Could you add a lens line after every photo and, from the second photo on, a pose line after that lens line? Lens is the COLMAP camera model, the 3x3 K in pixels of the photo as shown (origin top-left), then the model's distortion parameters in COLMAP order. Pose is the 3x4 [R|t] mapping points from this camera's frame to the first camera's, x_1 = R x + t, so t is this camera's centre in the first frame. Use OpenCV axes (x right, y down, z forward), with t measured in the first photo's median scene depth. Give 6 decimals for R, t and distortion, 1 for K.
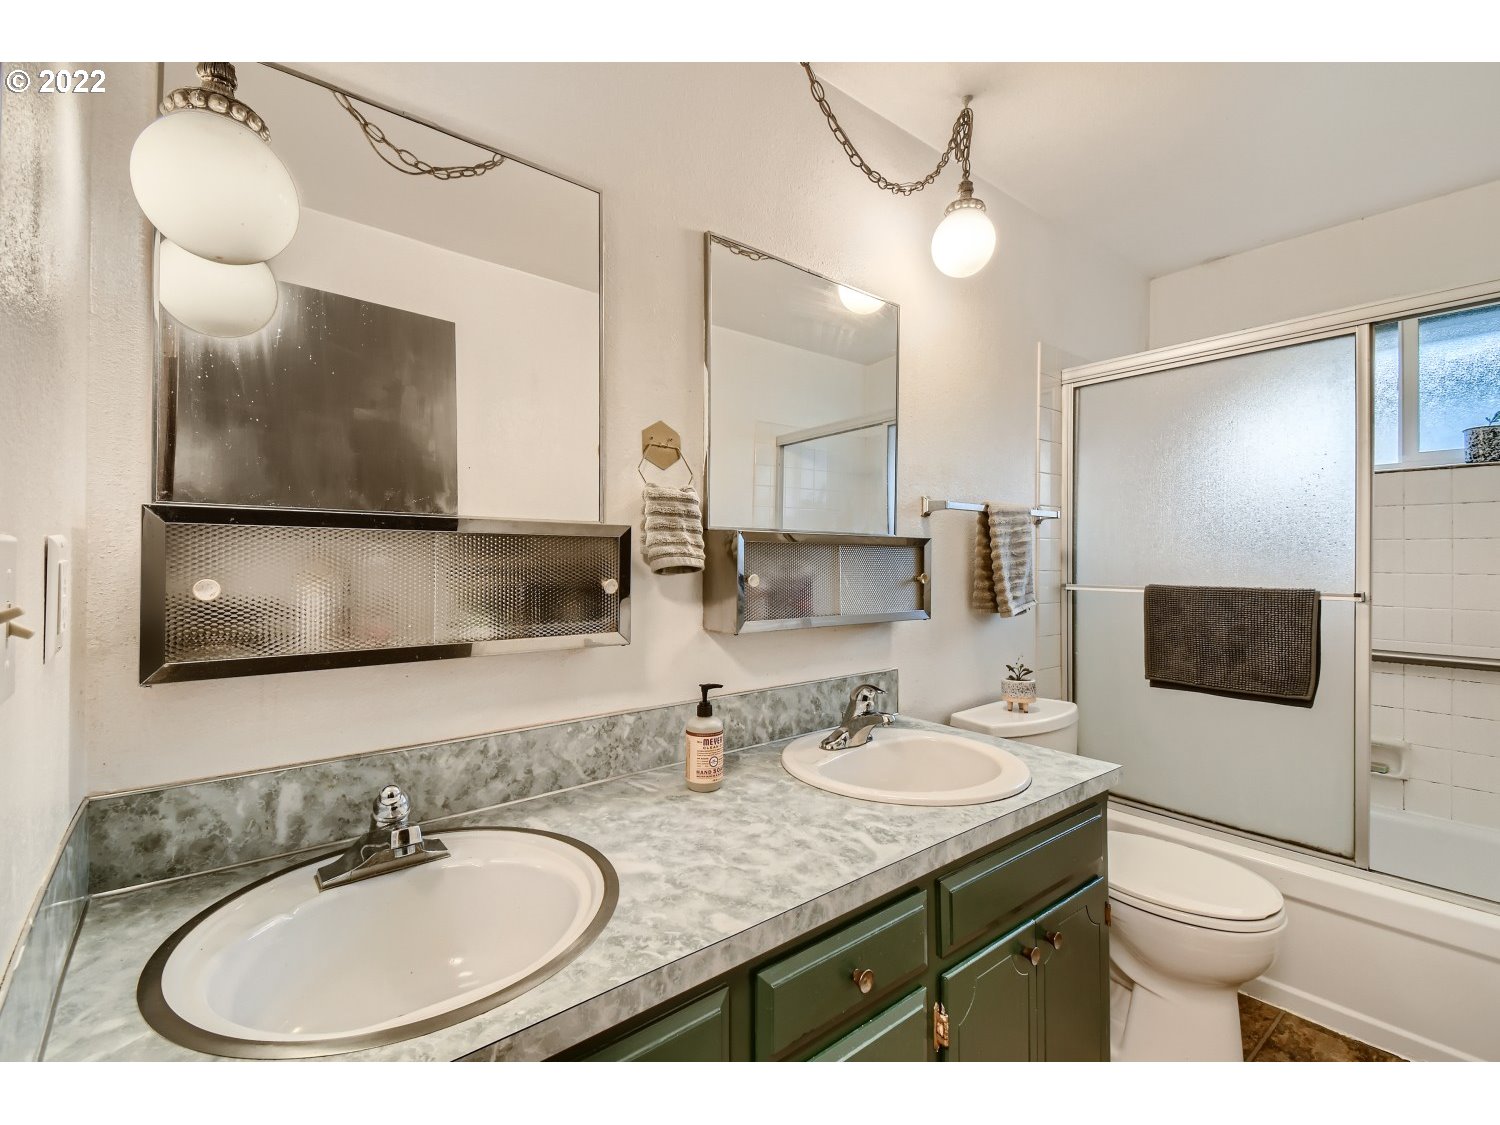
lens RADIAL K [[675.5, 0, 733.8], [0, 675.5, 557.0], [0, 0, 1]] dist [0.044621, -0.026772]
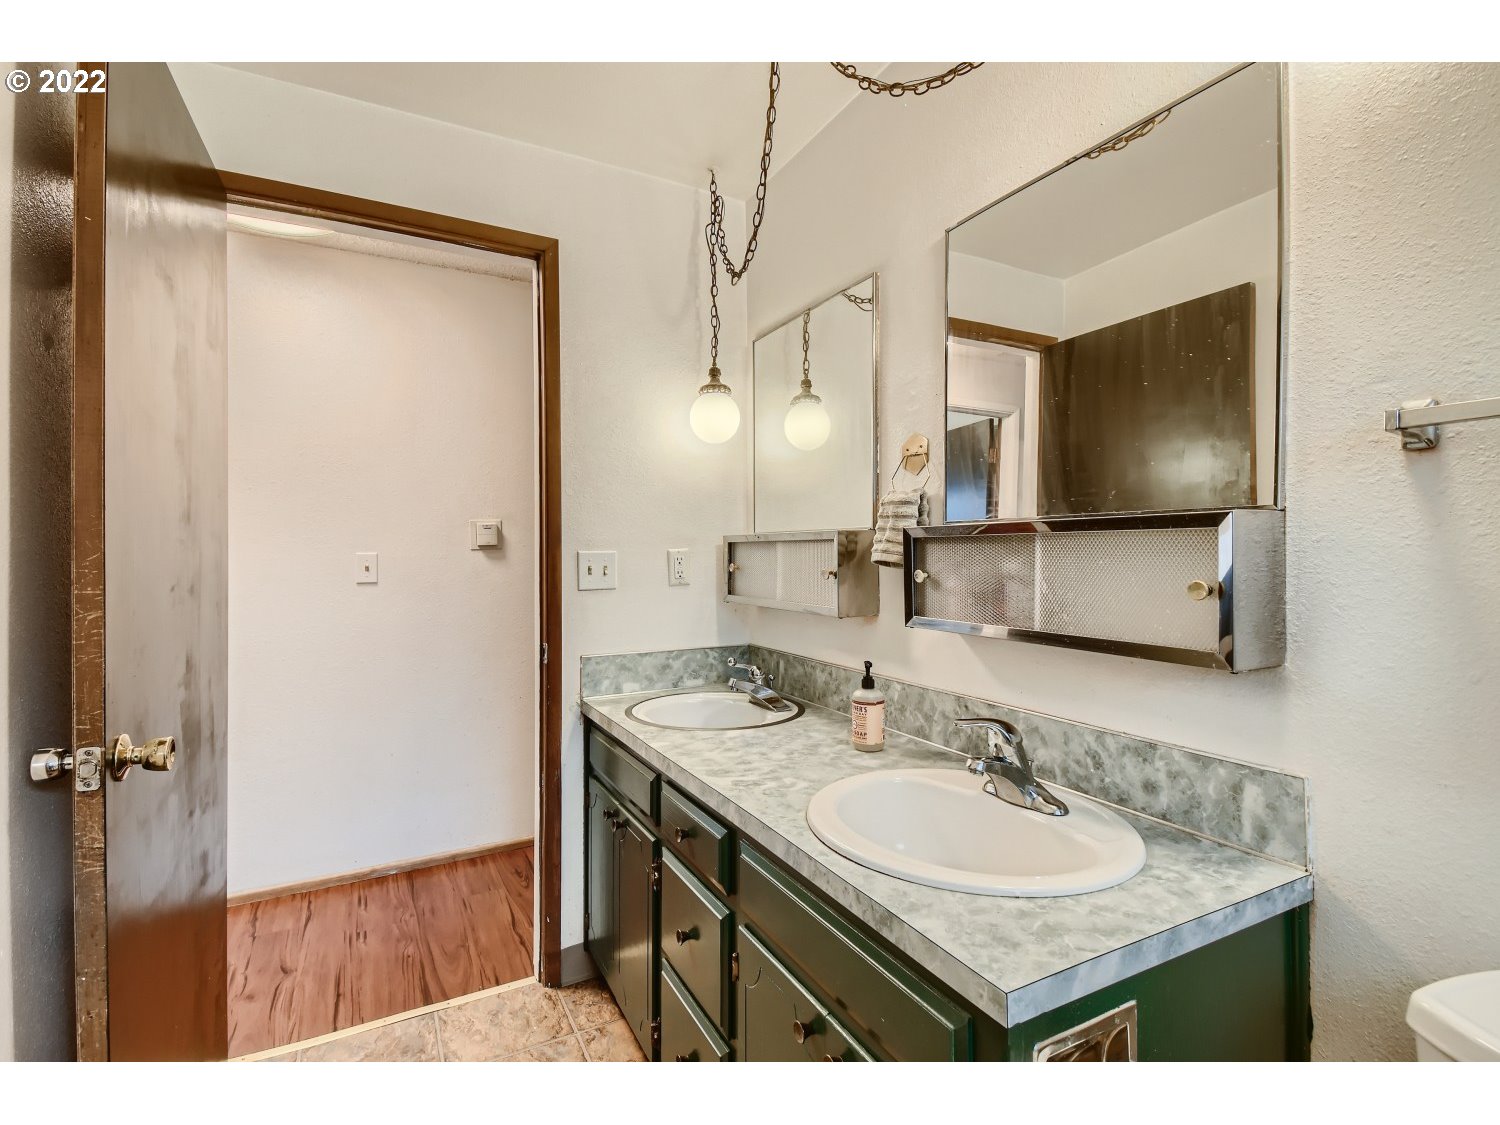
lens RADIAL K [[723.5, 0, 750.0], [0, 723.5, 562.5], [0, 0, 1]] dist [0.061496, -0.036064]
pose [[-0.188685, -0.000512, -0.982038, 1.317902], [-0.012099, 0.999925, 0.001803, 0.026655], [0.981963, 0.012222, -0.188677, 1.130133]]
